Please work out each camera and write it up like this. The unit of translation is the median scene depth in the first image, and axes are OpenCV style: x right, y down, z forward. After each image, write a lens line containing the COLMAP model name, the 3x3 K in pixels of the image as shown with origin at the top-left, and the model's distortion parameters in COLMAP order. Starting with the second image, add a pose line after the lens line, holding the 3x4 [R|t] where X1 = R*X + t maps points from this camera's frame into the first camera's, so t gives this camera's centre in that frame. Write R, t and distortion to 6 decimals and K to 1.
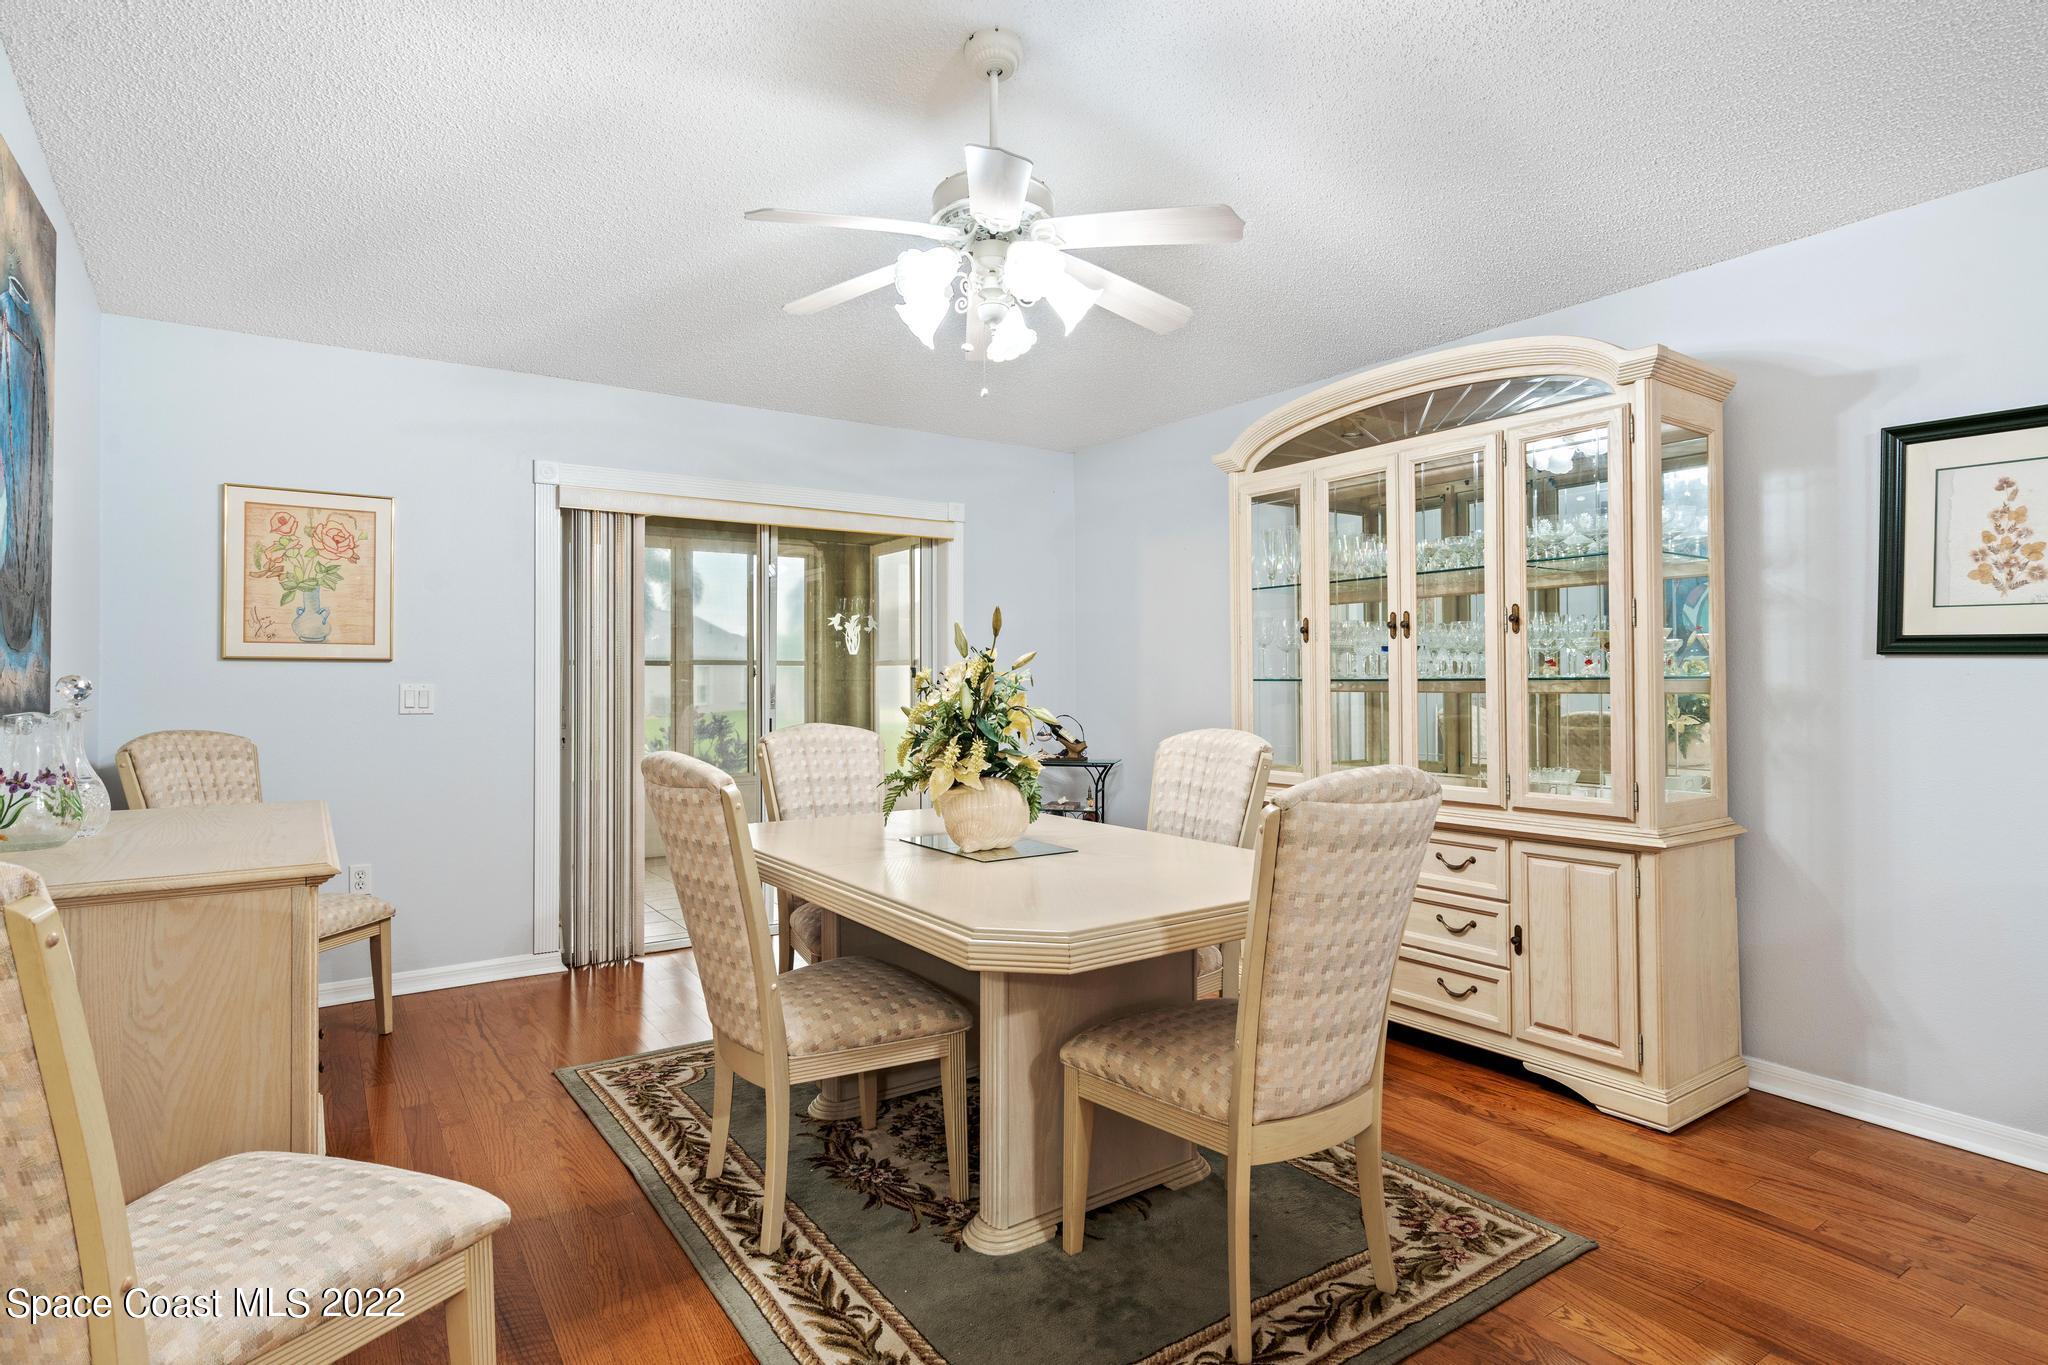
lens RADIAL K [[1057.2, 0, 1013.8], [0, 1057.2, 678.3], [0, 0, 1]] dist [-0.005275, -0.000332]
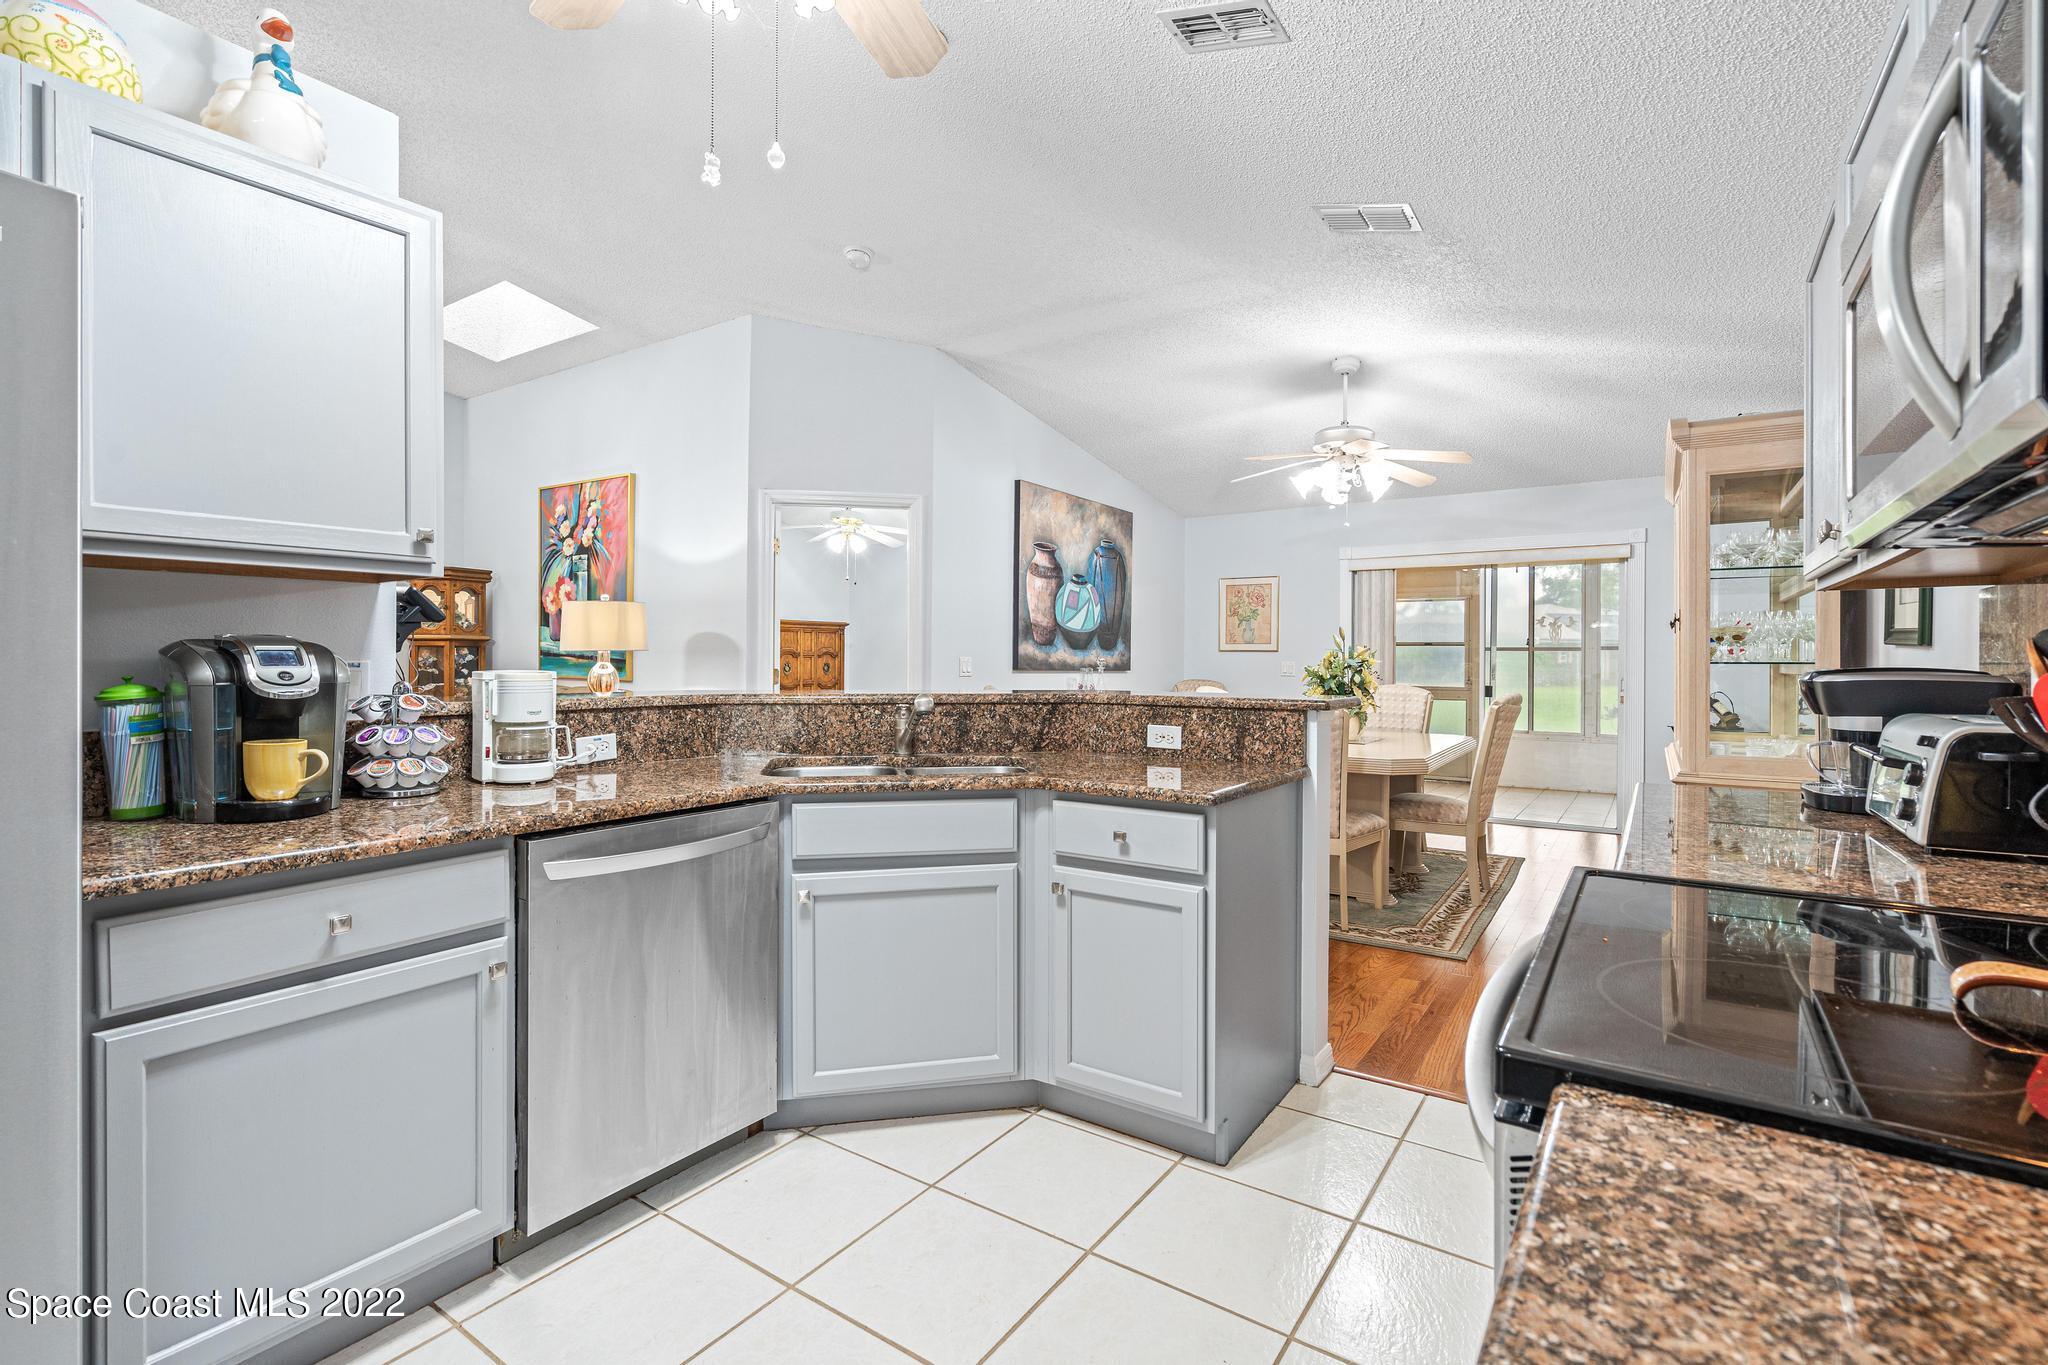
lens RADIAL K [[933.4, 0, 1024.3], [0, 933.4, 660.1], [0, 0, 1]] dist [0.001474, 0.000193]
pose [[0.369320, 0.003795, -0.929294, 1.505932], [-0.003464, 0.999990, 0.002707, -0.002591], [0.929296, 0.002219, 0.369330, -0.292907]]
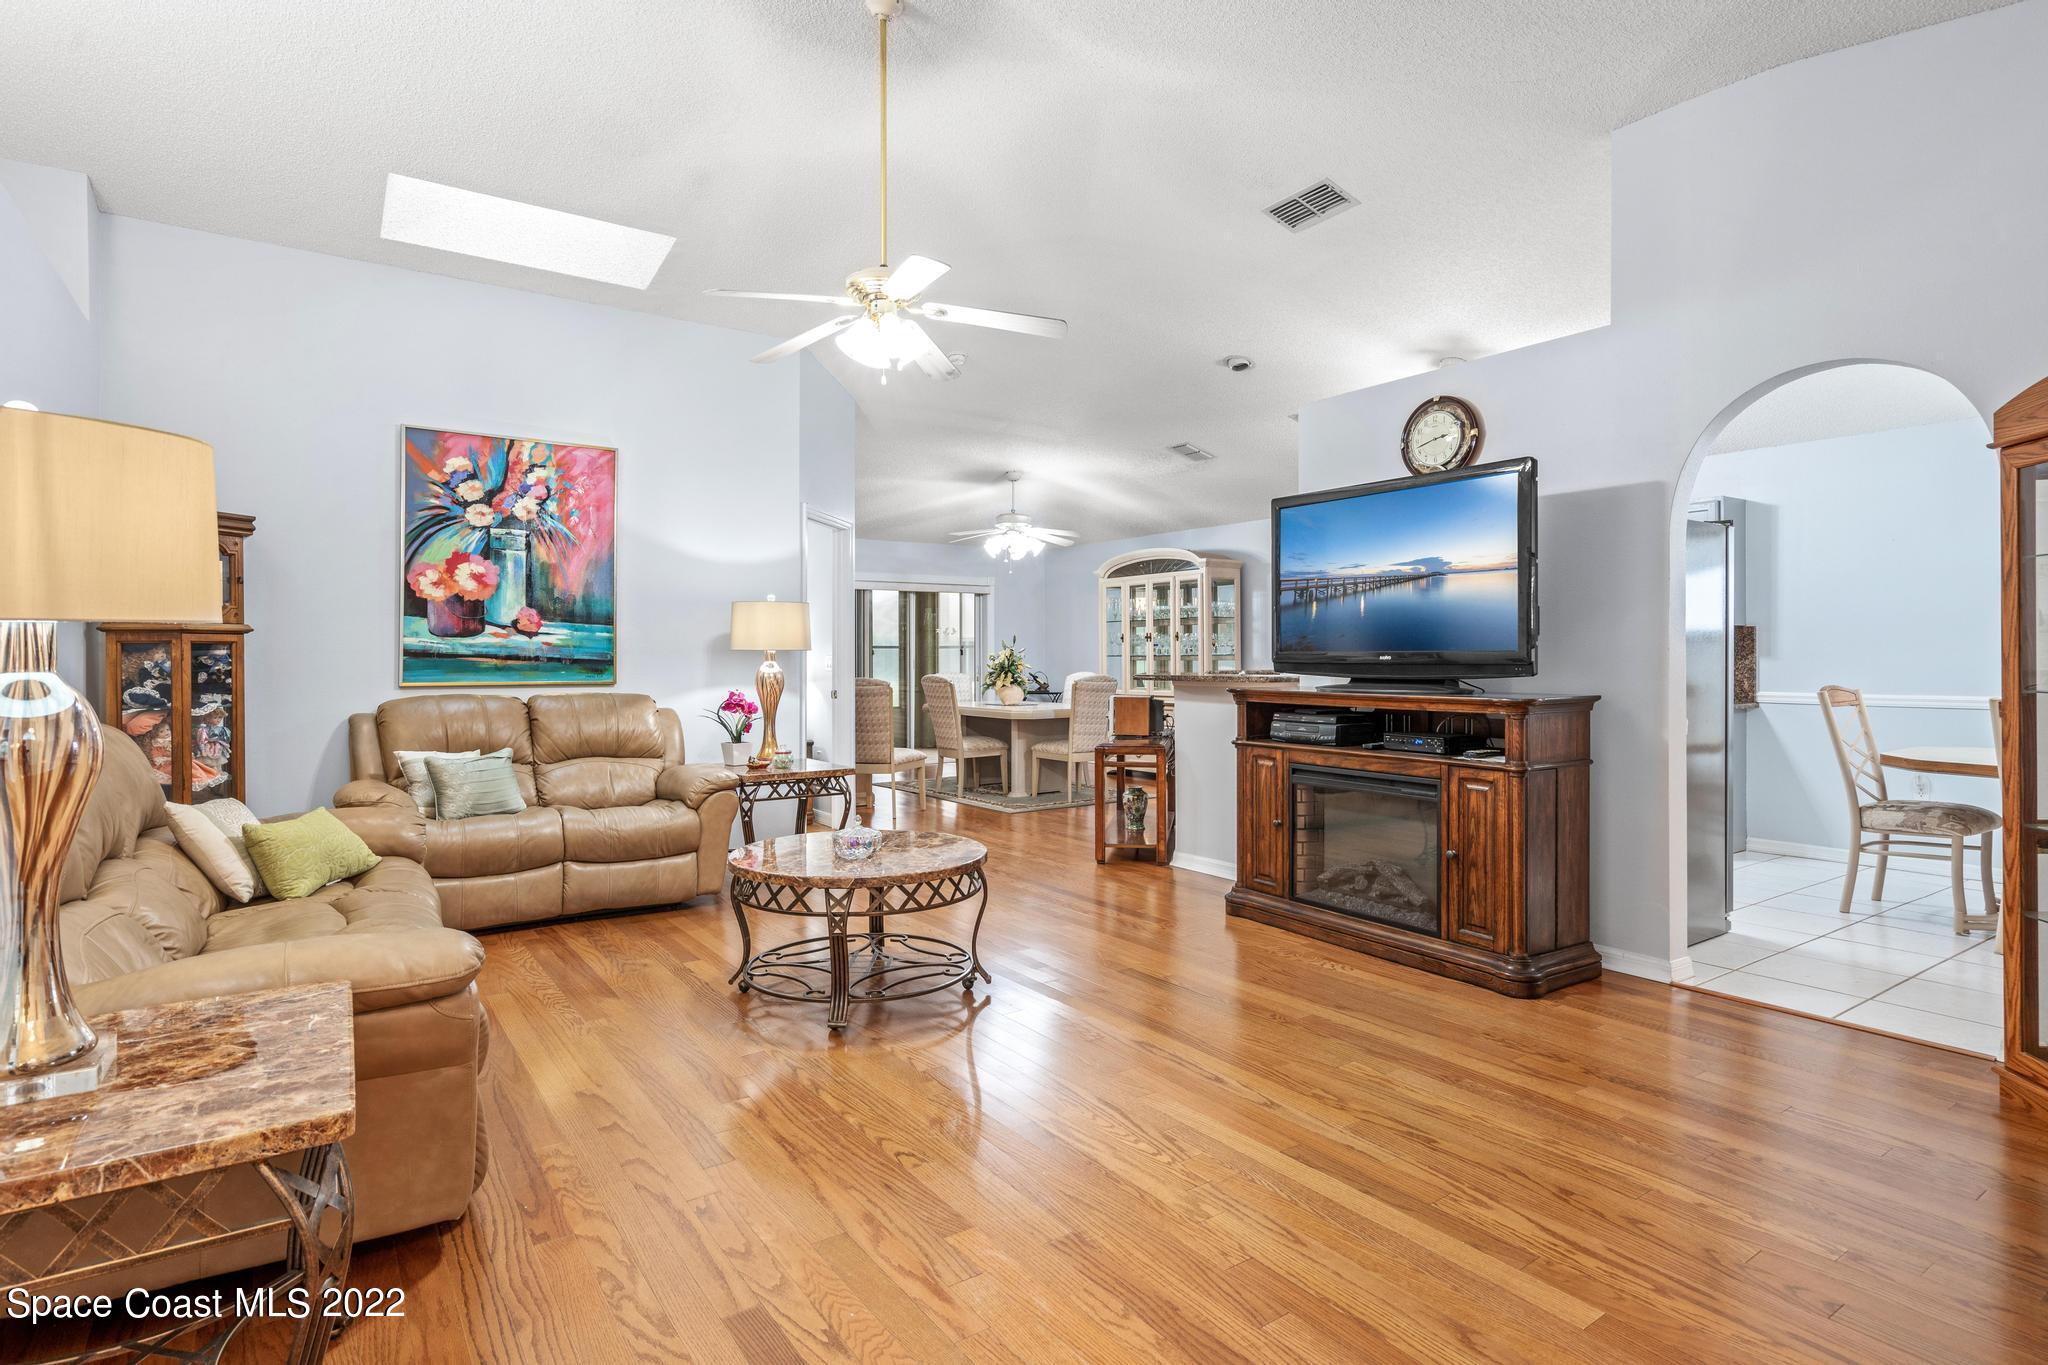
lens RADIAL K [[1057.2, 0, 1028.2], [0, 1057.2, 666.6], [0, 0, 1]] dist [-0.005275, -0.000332]
pose [[0.999817, -0.005120, 0.018448, -0.035194], [0.004928, 0.999934, 0.010403, 0.000017], [-0.018500, -0.010311, 0.999776, -2.494426]]
